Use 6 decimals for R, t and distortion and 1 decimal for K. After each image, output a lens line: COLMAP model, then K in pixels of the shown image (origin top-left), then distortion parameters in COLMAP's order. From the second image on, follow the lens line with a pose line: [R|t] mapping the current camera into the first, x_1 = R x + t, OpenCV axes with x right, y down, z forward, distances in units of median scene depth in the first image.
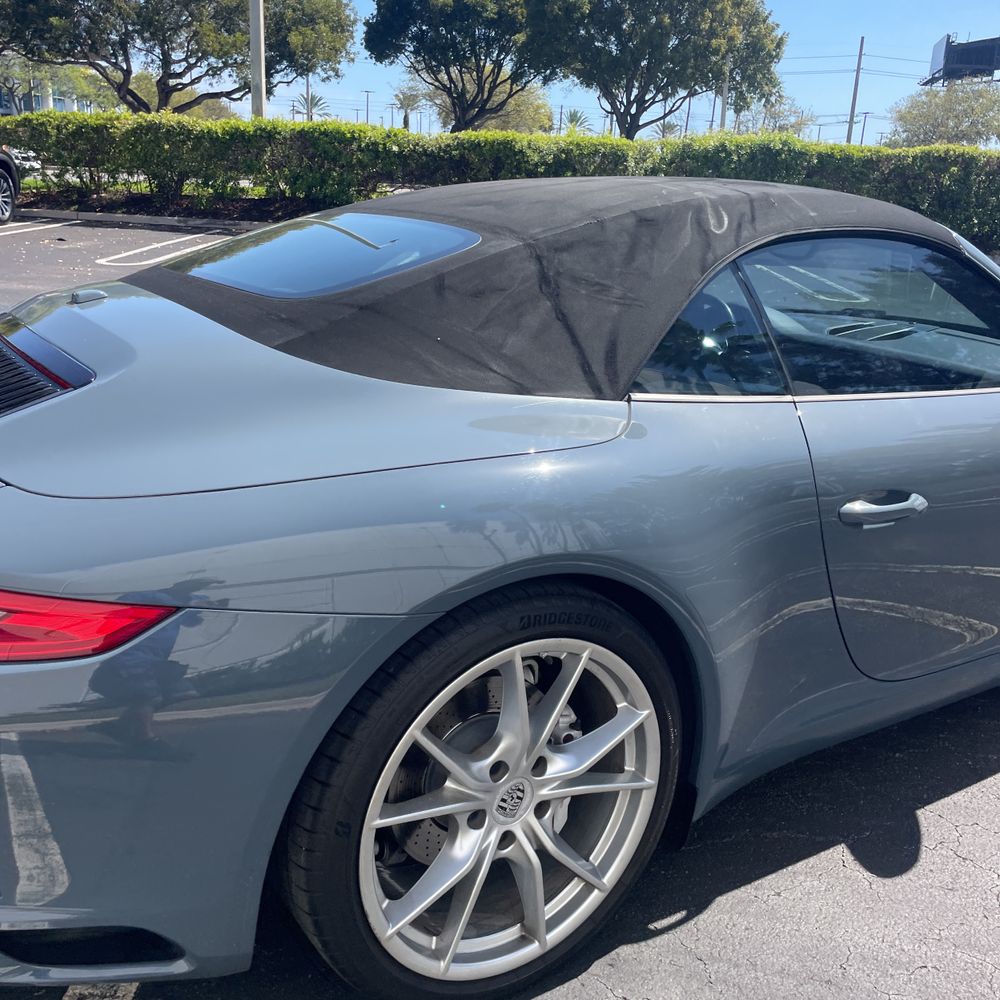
lens RADIAL K [[1004.0, 0, 504.3], [0, 1004.0, 501.7], [0, 0, 1]] dist [0.007561, 0.000000]
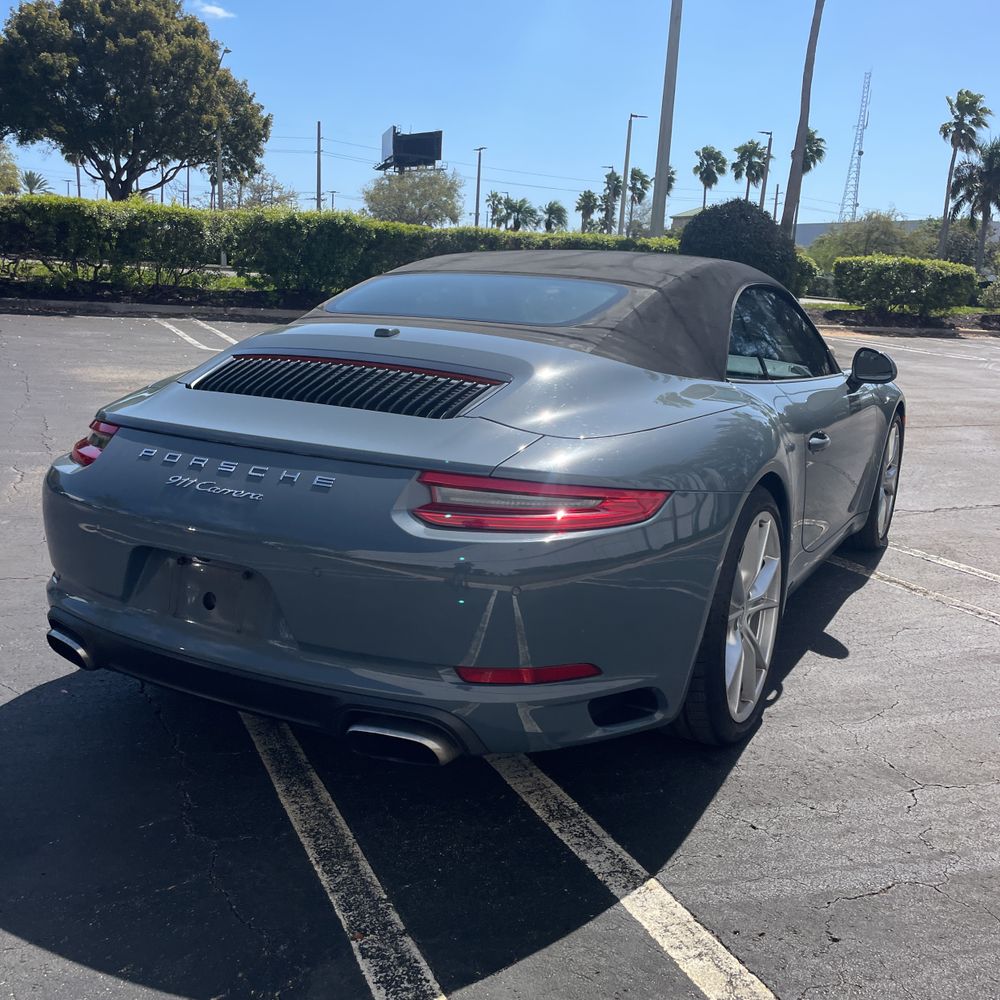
lens RADIAL K [[1004.0, 0, 495.0], [0, 1004.0, 502.3], [0, 0, 1]] dist [0.007561, 0.000000]
pose [[0.881197, -0.093449, 0.463421, -0.709725], [0.122674, 0.991890, -0.033251, 0.071363], [-0.456555, 0.086151, 0.885514, -0.211349]]
